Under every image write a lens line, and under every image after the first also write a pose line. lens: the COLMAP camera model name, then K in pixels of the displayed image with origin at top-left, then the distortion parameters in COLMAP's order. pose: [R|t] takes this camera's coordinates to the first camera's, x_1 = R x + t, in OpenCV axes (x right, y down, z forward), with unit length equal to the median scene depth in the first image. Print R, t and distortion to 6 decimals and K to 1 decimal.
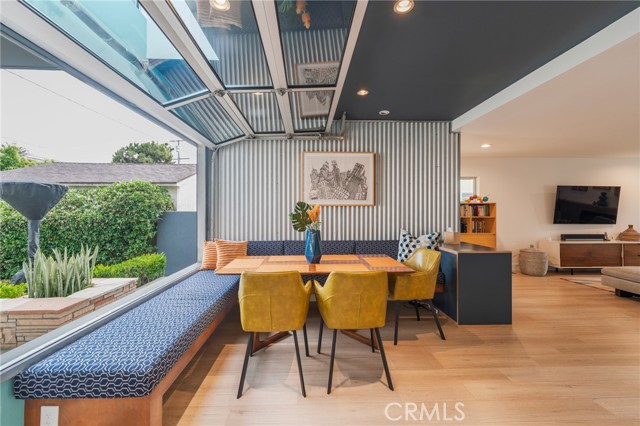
lens RADIAL K [[260.5, 0, 313.5], [0, 260.5, 210.1], [0, 0, 1]] dist [-0.000101, 0.000279]
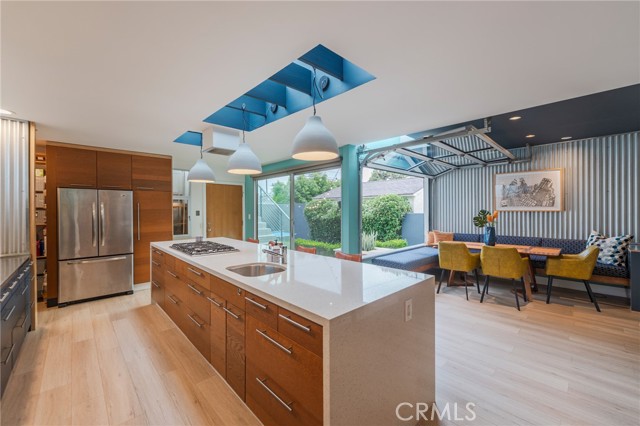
lens RADIAL K [[260.5, 0, 319.4], [0, 260.5, 209.3], [0, 0, 1]] dist [-0.000101, 0.000279]
pose [[0.672802, -0.005605, -0.739801, 0.273437], [0.005658, 0.999981, -0.002430, -0.021141], [0.739801, -0.002551, 0.672821, -0.509404]]
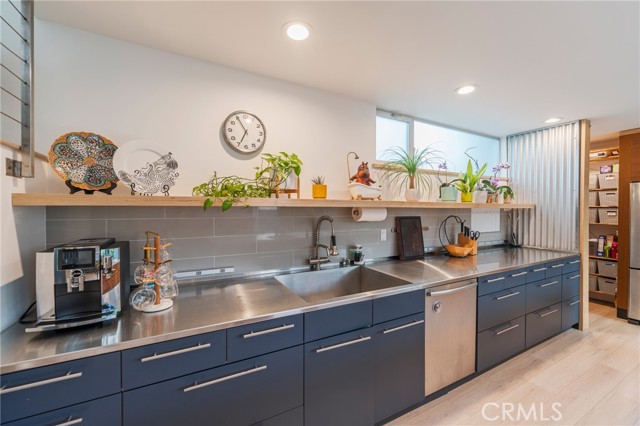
lens RADIAL K [[260.5, 0, 322.6], [0, 260.5, 211.4], [0, 0, 1]] dist [-0.000101, 0.000279]
pose [[-0.888422, 0.001234, -0.459027, 0.181347], [-0.002431, 0.999970, 0.007394, -0.022183], [0.459022, 0.007685, -0.888392, -0.335057]]
